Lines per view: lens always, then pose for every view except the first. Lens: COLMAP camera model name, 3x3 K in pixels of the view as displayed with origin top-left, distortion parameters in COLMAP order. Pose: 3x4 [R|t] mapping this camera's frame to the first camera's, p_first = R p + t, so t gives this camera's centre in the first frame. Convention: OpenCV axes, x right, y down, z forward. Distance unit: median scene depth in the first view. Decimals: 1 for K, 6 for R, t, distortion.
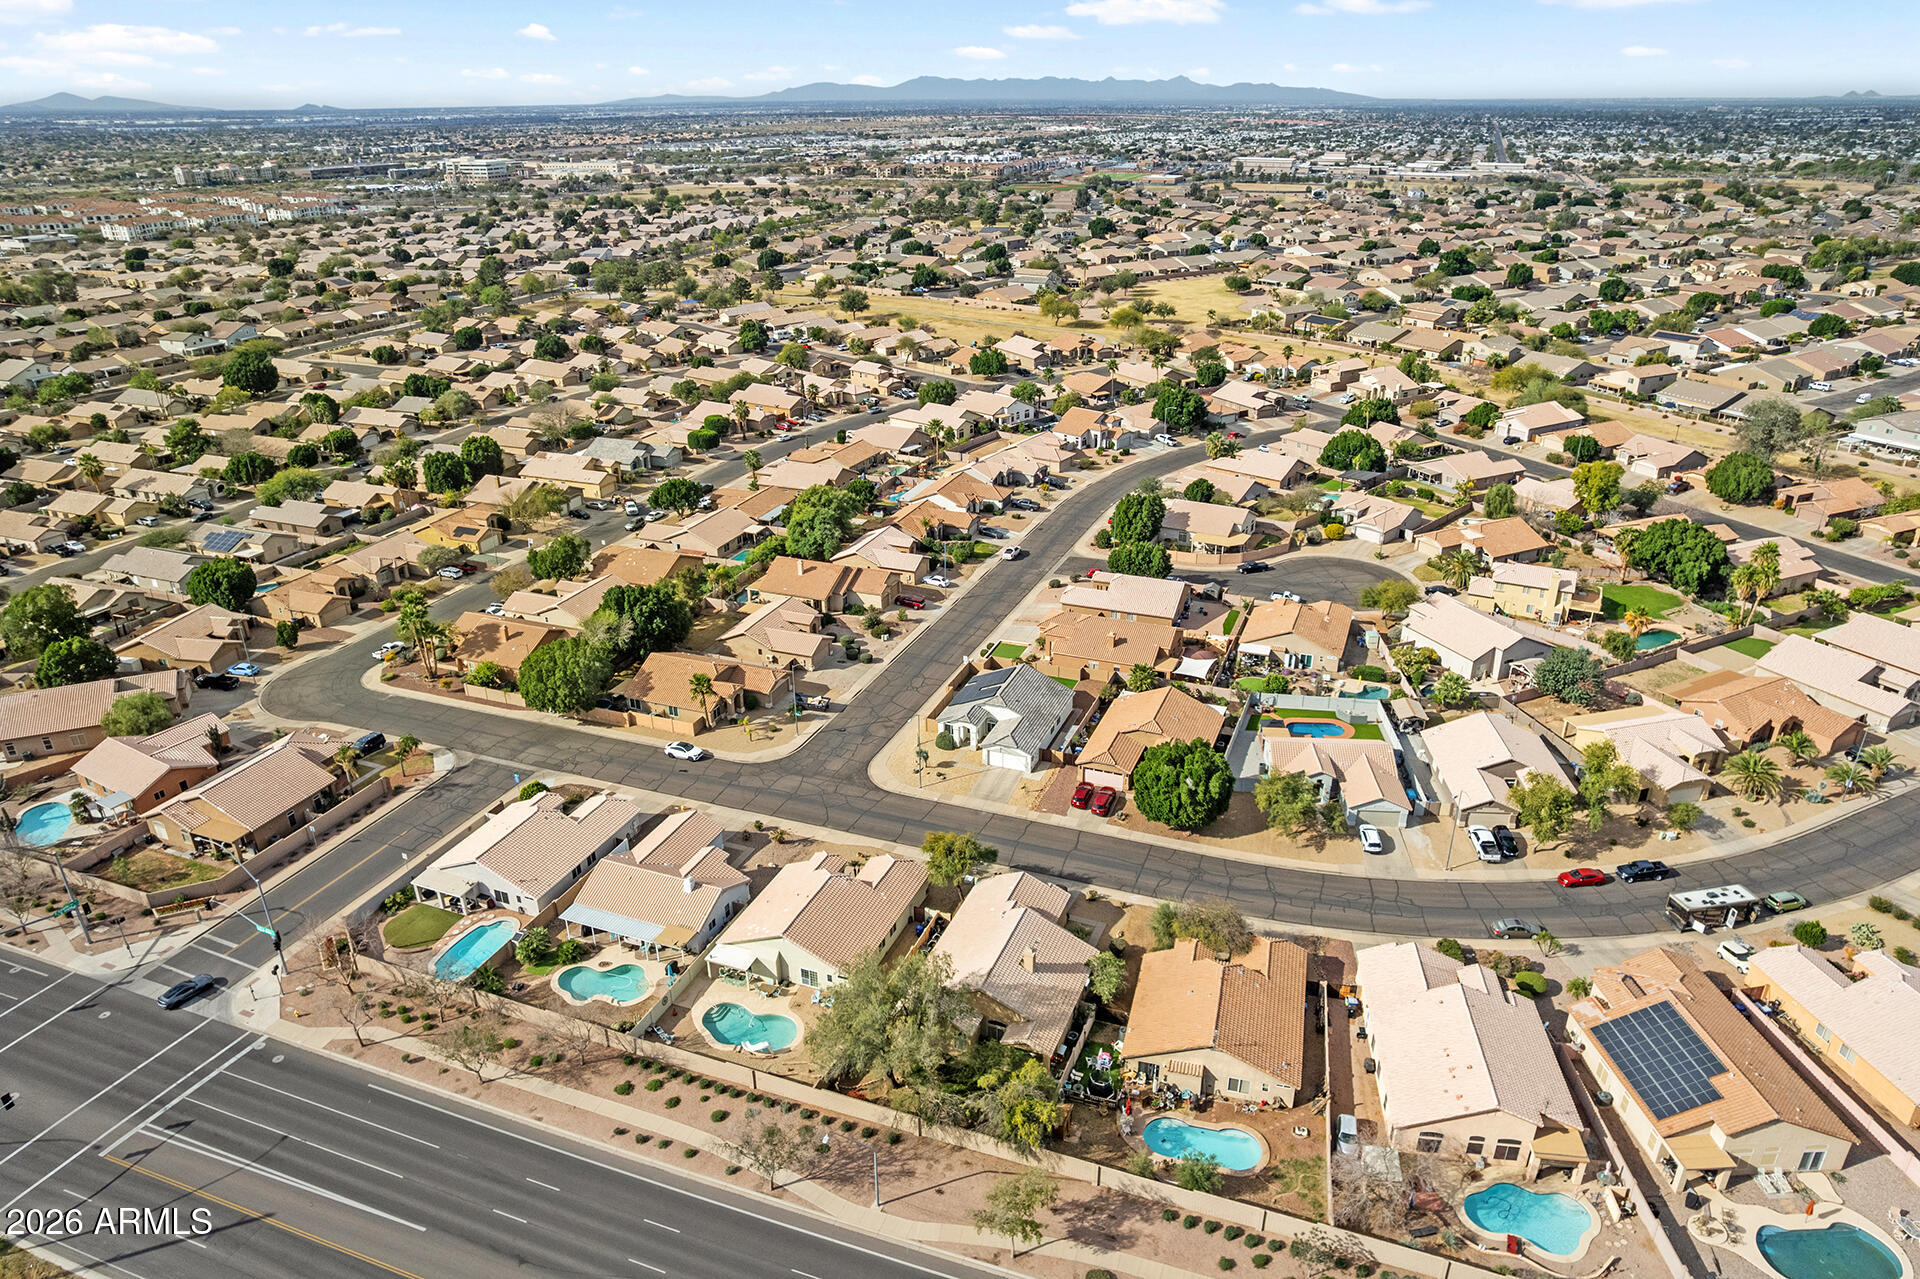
lens RADIAL K [[1246.4, 0, 971.3], [0, 1246.4, 634.5], [0, 0, 1]] dist [-0.084621, 0.077178]
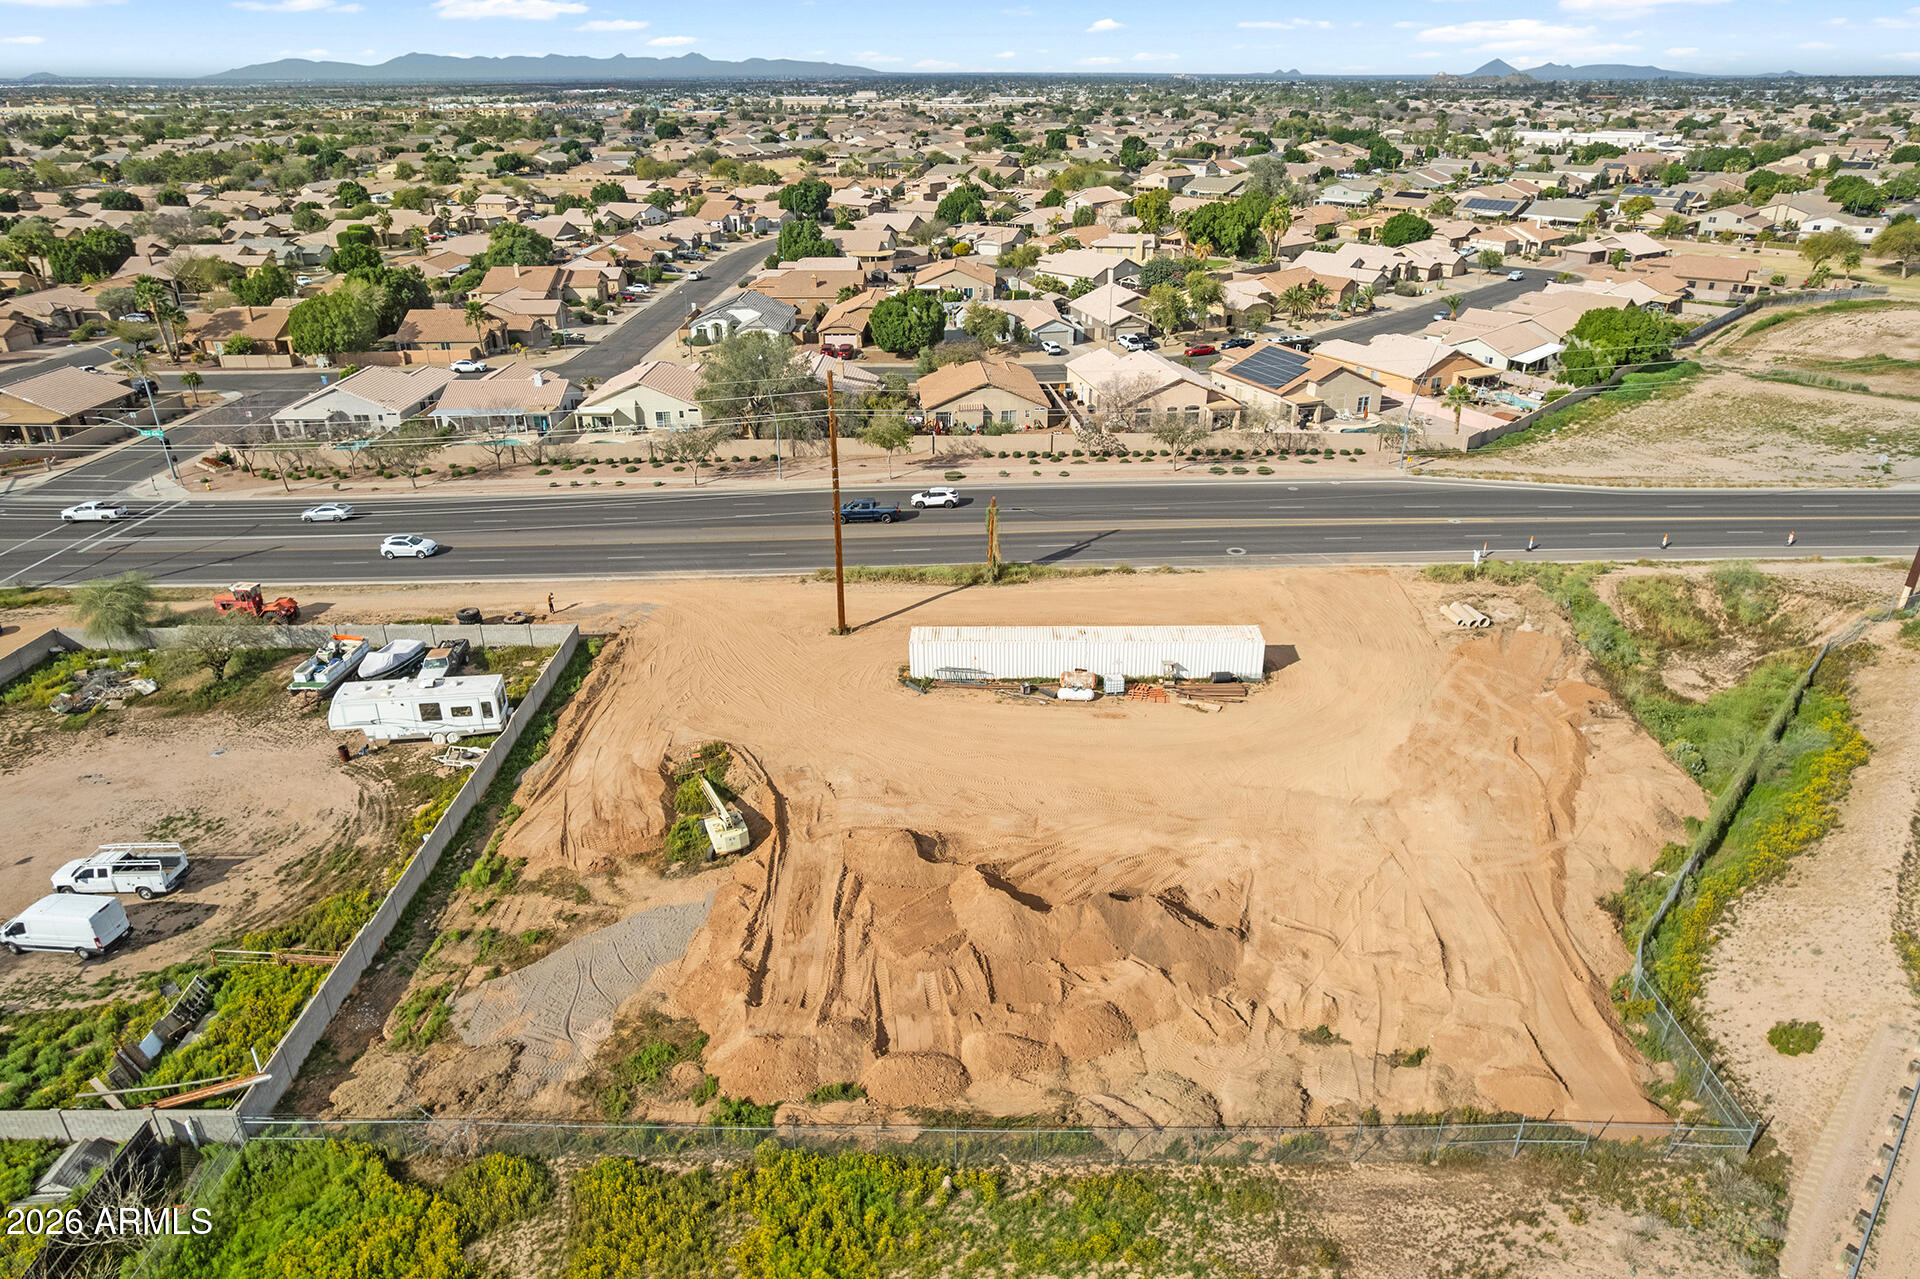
lens RADIAL K [[1246.4, 0, 971.3], [0, 1246.4, 634.5], [0, 0, 1]] dist [-0.084621, 0.077178]
pose [[0.936765, -0.142926, 0.319443, -0.155165], [0.137759, 0.989704, 0.038837, 0.280388], [-0.321705, 0.007626, 0.946809, -0.156719]]
